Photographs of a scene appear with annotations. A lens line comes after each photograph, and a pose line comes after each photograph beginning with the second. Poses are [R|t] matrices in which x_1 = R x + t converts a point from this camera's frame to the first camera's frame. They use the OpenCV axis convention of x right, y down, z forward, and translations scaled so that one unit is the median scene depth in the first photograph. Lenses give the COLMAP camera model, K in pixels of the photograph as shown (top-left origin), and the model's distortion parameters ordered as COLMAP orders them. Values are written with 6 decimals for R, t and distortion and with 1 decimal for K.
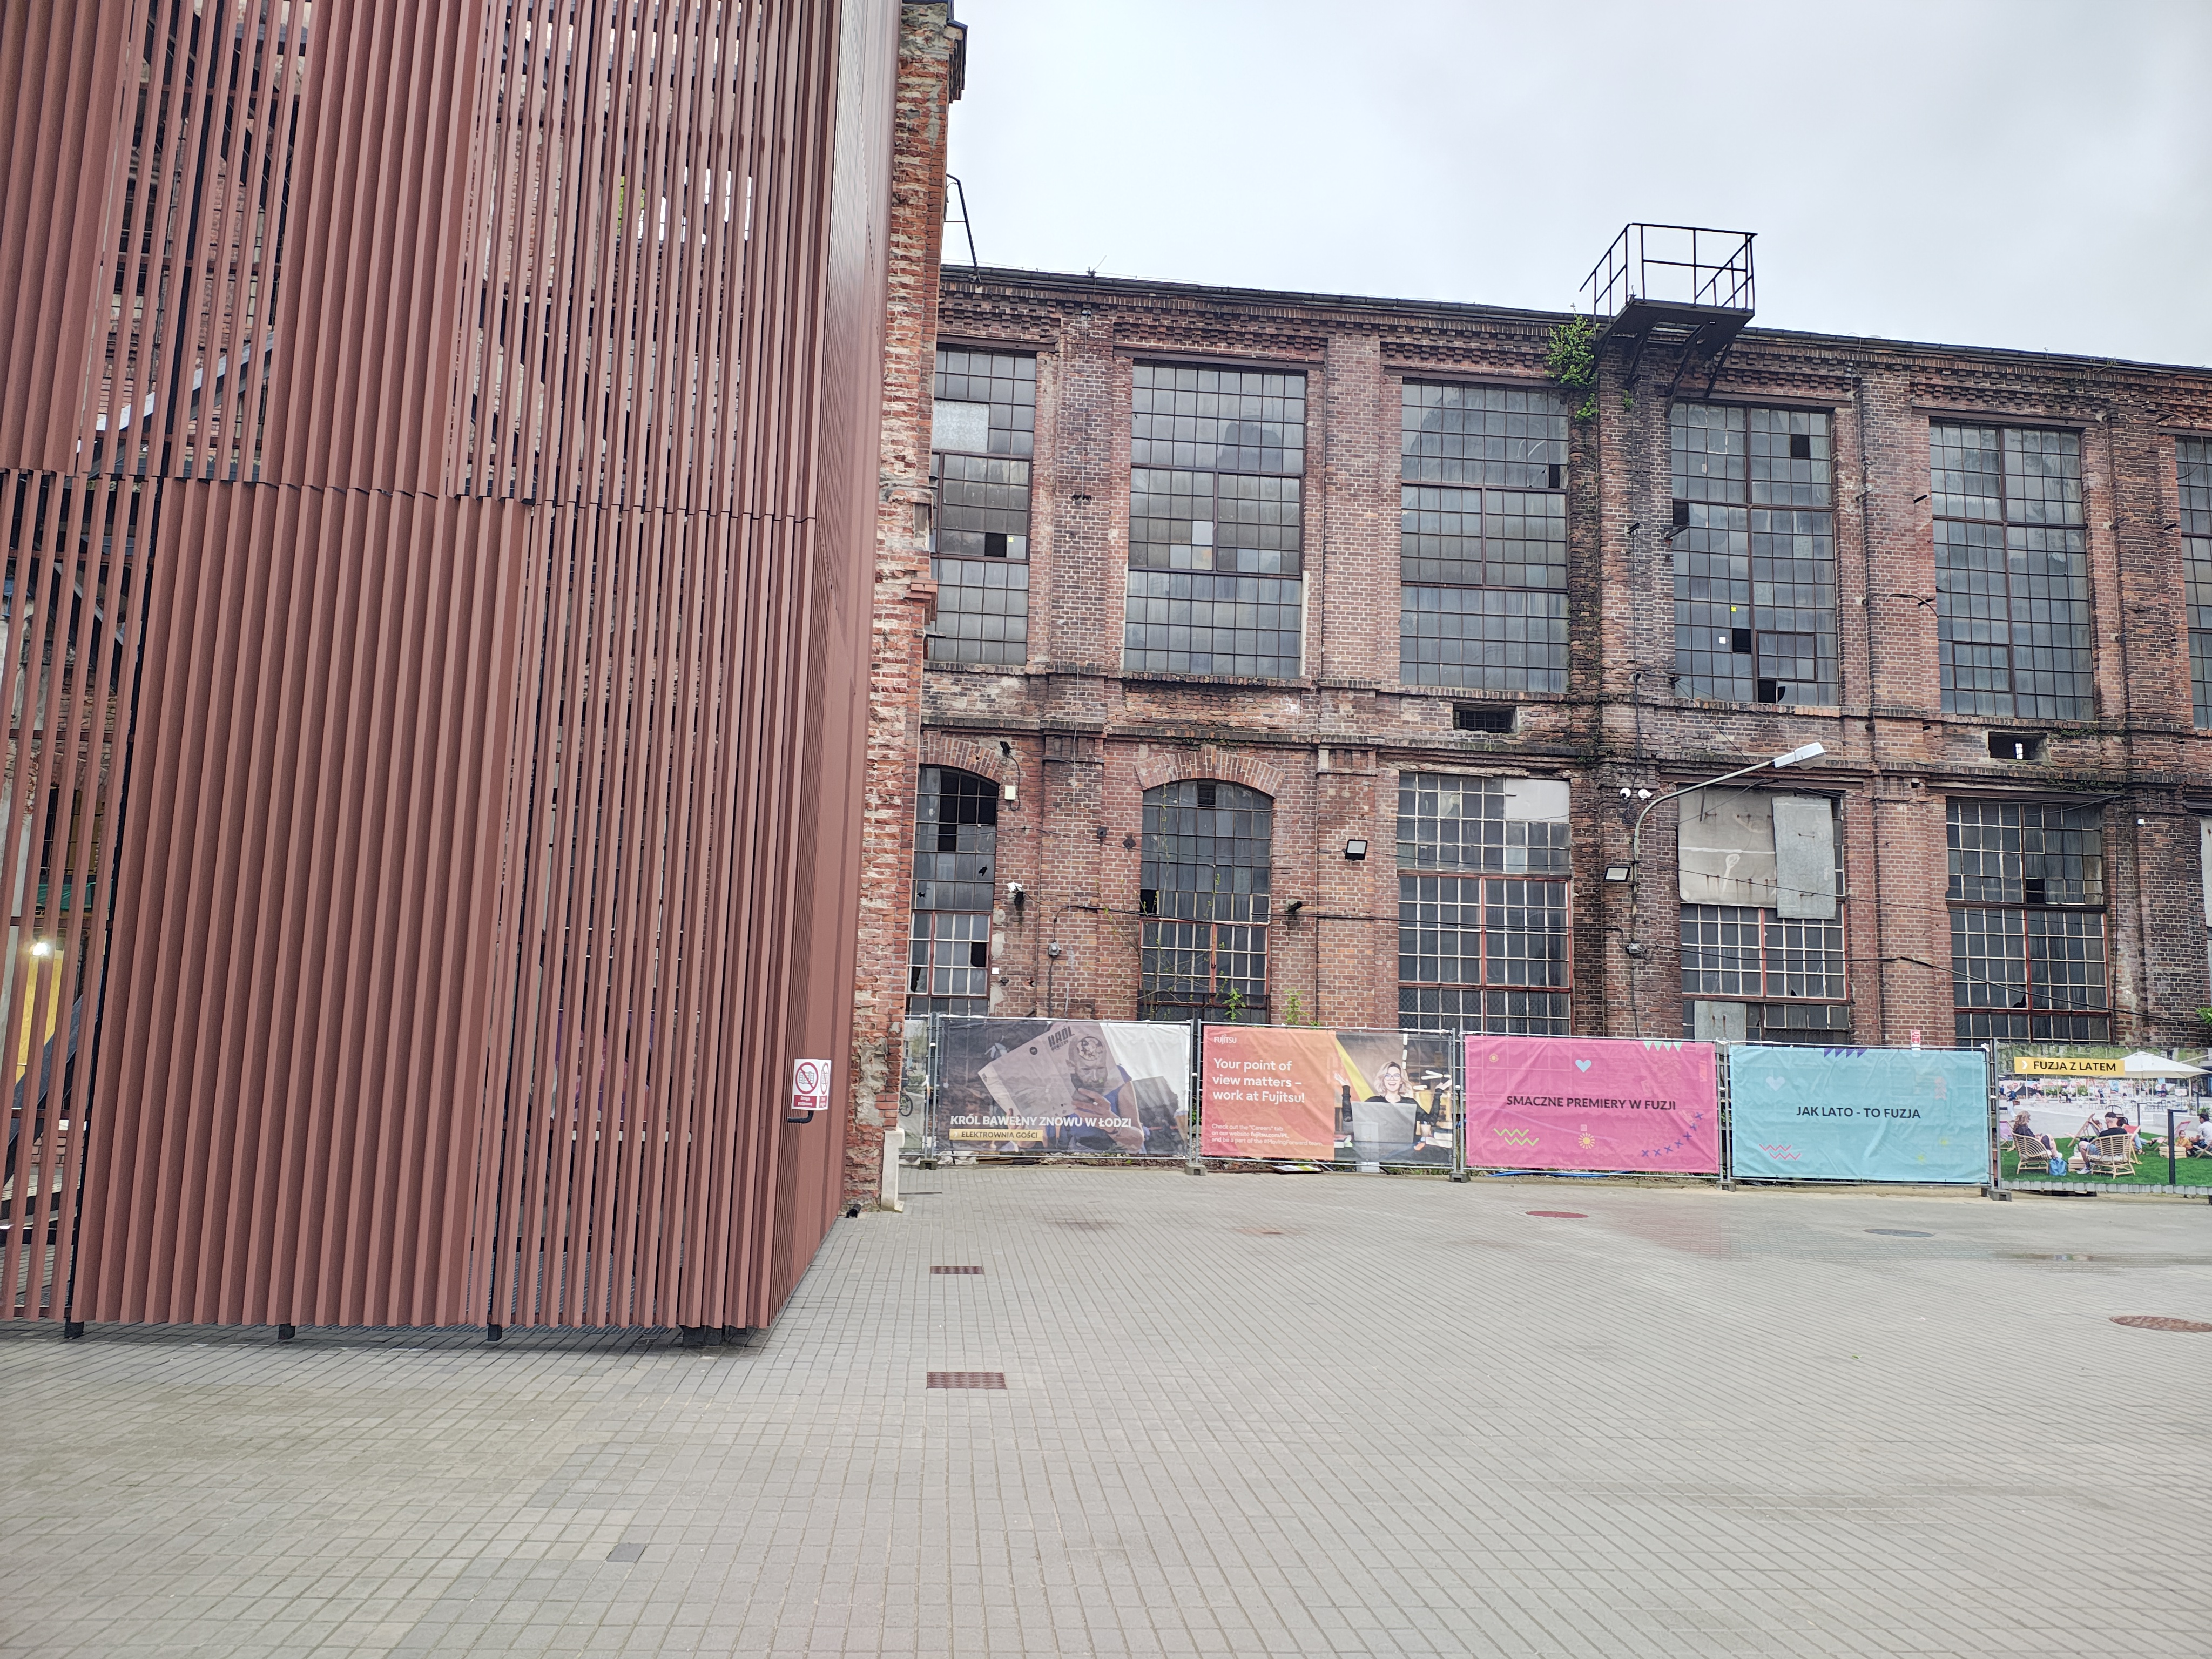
lens RADIAL K [[1651.9, 0, 1100.7], [0, 1651.9, 862.2], [0, 0, 1]] dist [0.081602, -0.070442]
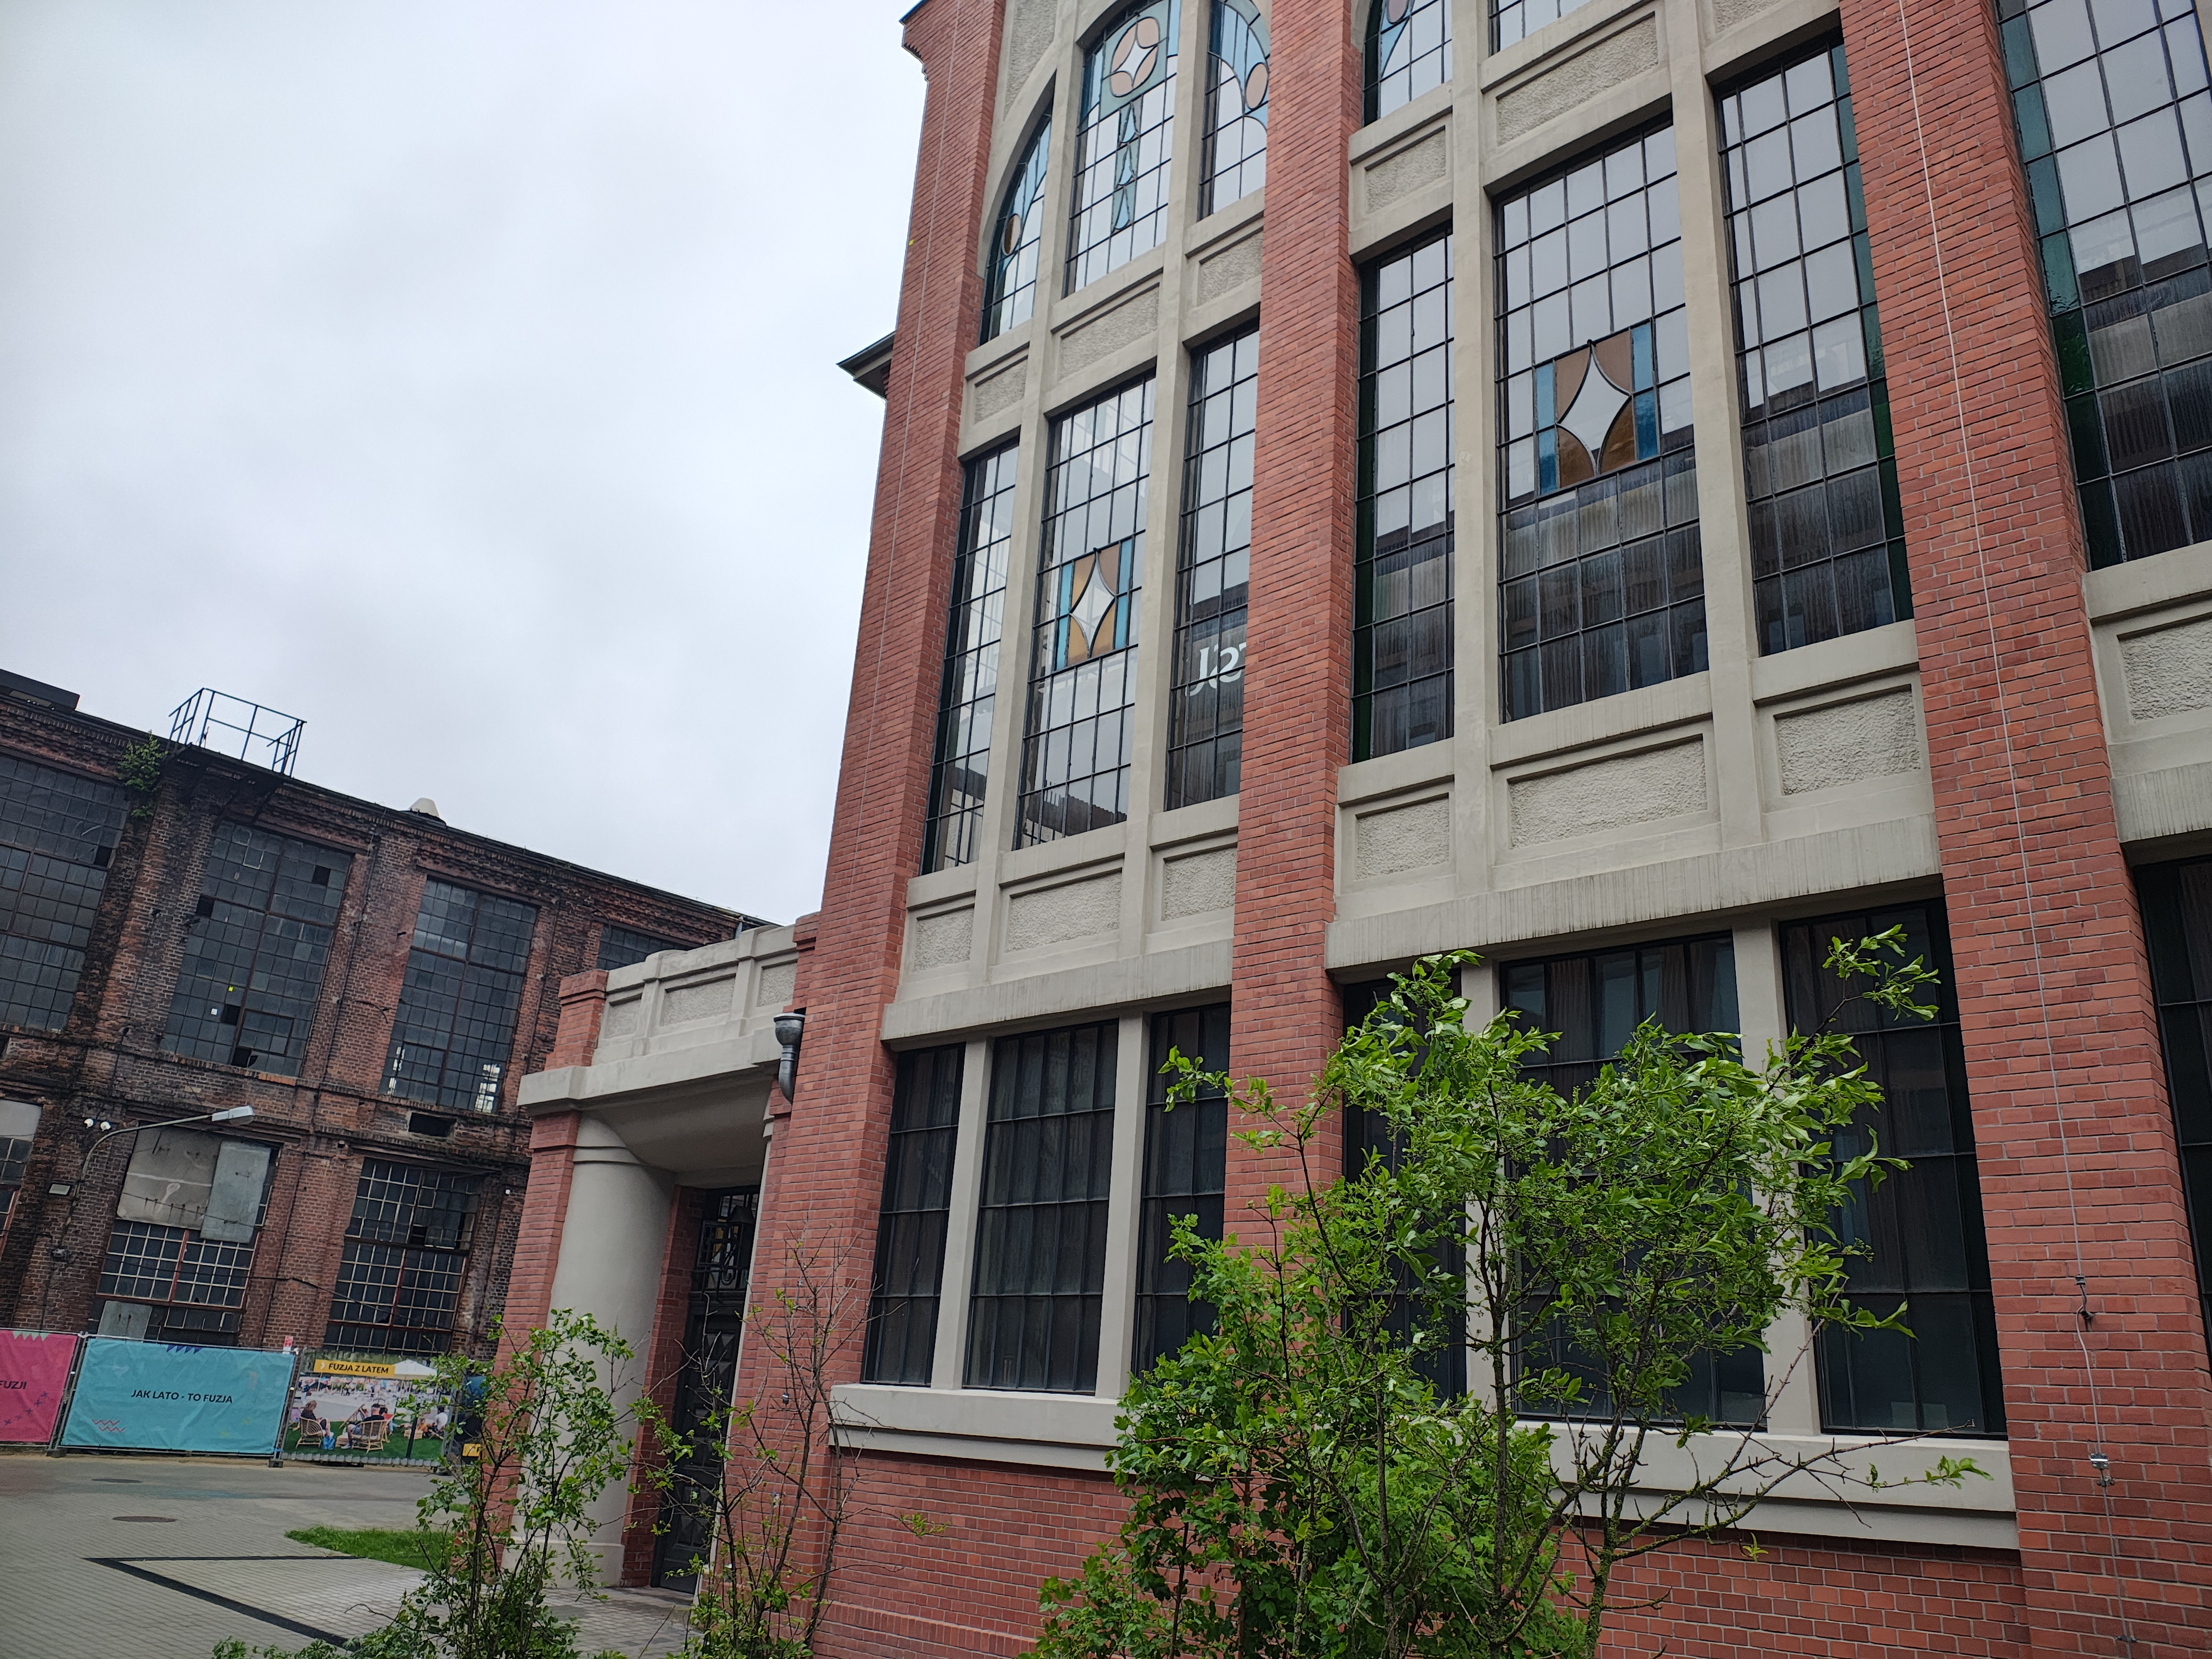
lens RADIAL K [[1680.4, 0, 1136.5], [0, 1680.4, 831.0], [0, 0, 1]] dist [0.076171, -0.115910]
pose [[0.757688, 0.242790, 0.605774, 0.087070], [-0.126563, 0.965266, -0.228570, -0.059435], [-0.640227, 0.096516, 0.762098, -0.461700]]
